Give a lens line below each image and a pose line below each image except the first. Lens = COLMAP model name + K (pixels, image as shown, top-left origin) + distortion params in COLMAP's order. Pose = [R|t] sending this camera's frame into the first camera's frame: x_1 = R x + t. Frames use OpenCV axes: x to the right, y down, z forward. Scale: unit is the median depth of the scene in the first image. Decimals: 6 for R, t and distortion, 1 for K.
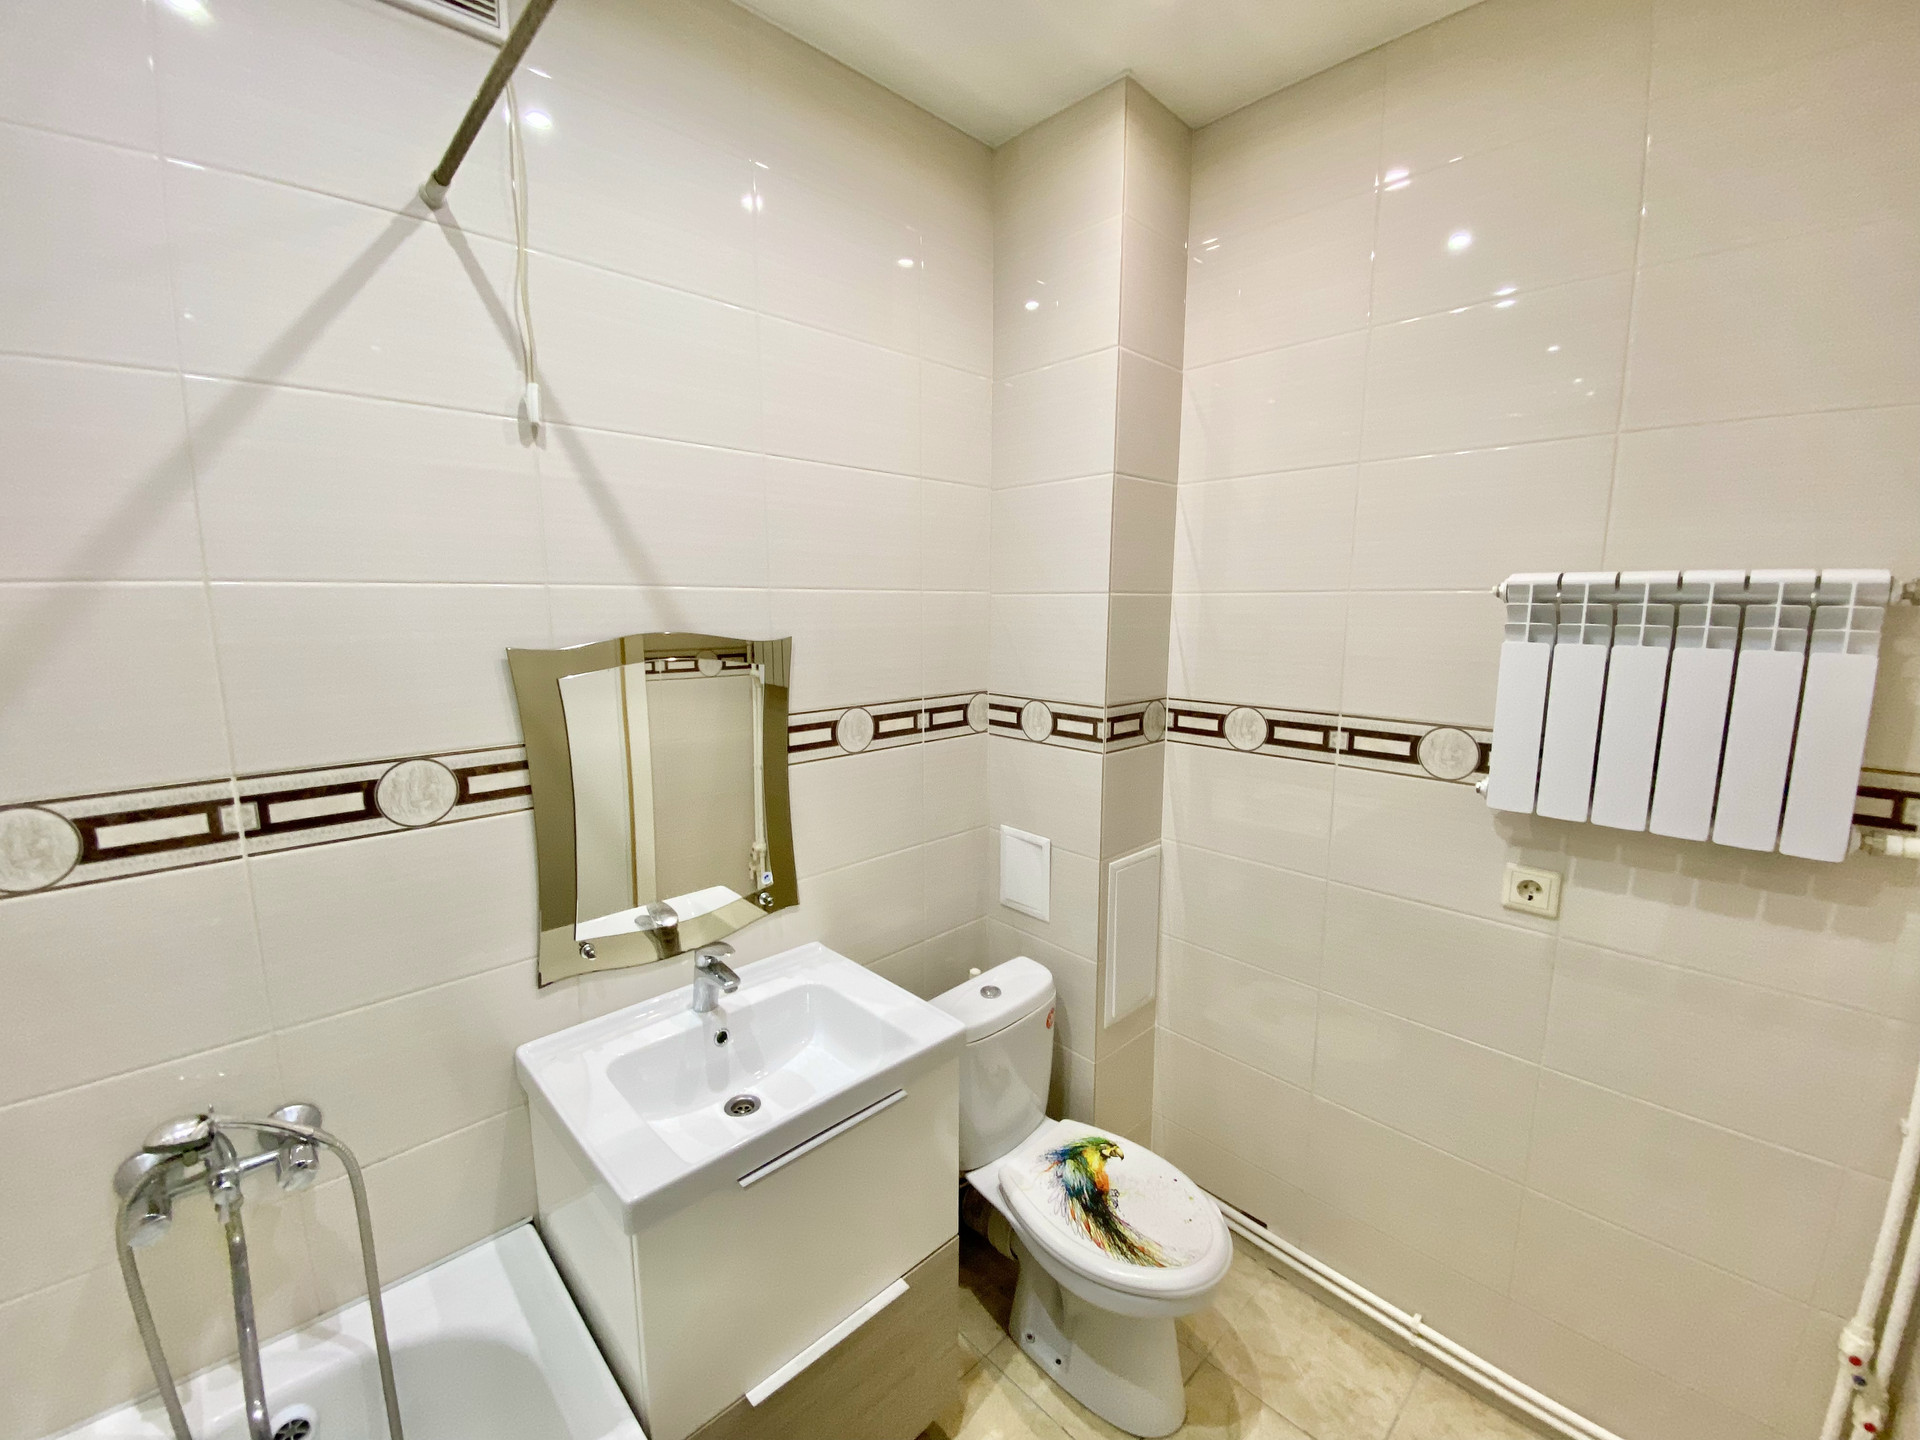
lens RADIAL K [[778.3, 0, 977.3], [0, 778.3, 723.2], [0, 0, 1]] dist [0.013180, -0.014761]
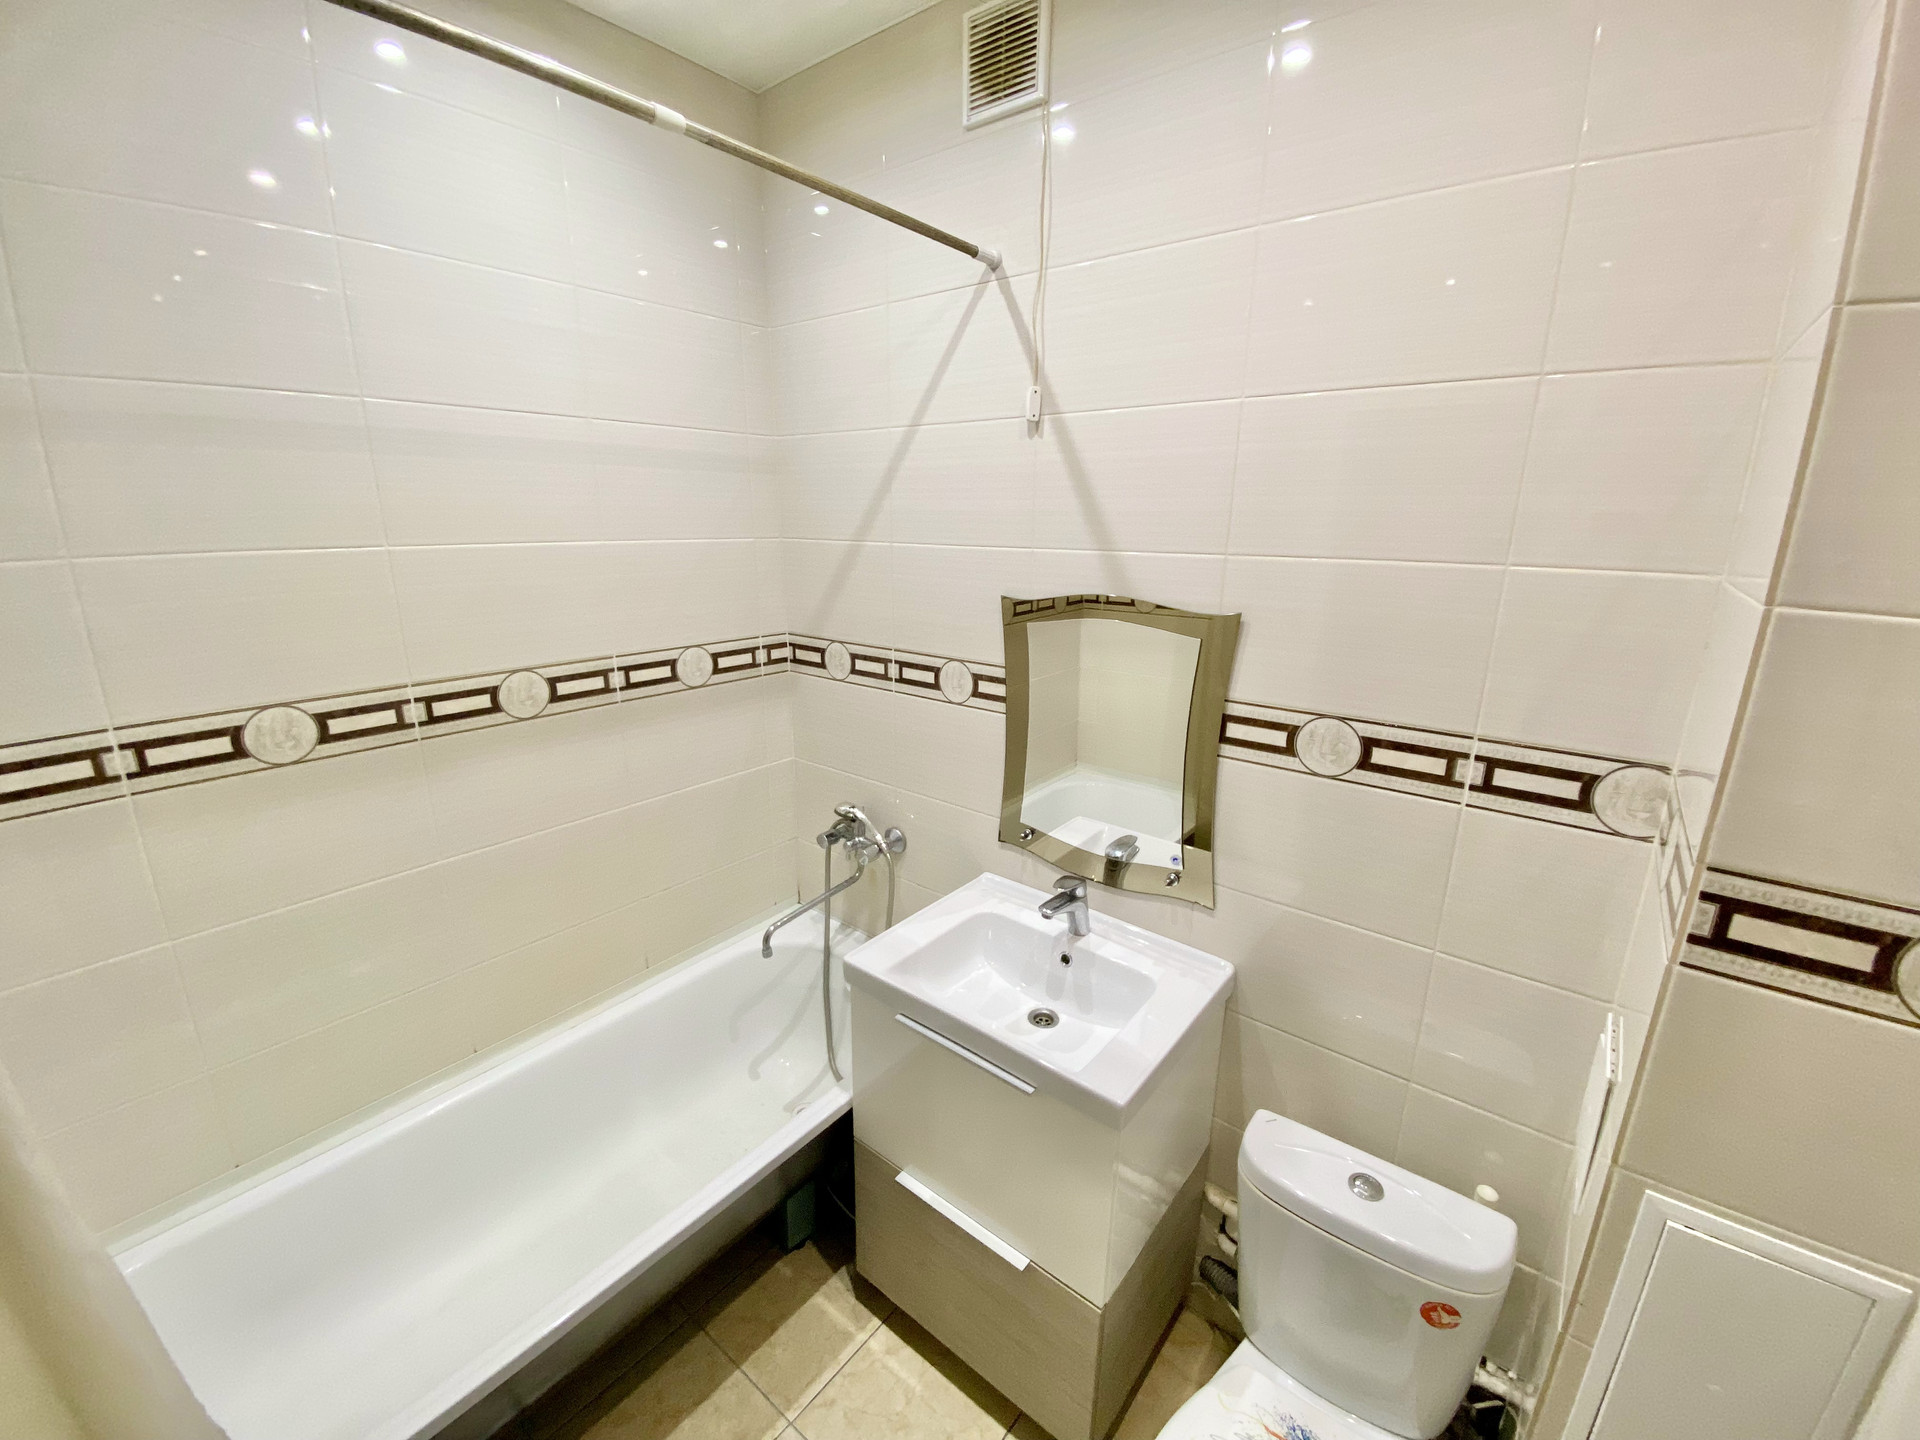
lens RADIAL K [[778.3, 0, 969.0], [0, 778.3, 726.7], [0, 0, 1]] dist [0.013180, -0.014761]
pose [[0.119790, 0.263991, -0.957058, 0.703503], [-0.163896, 0.956031, 0.243194, -0.184279], [0.979177, 0.127726, 0.157790, 0.710406]]
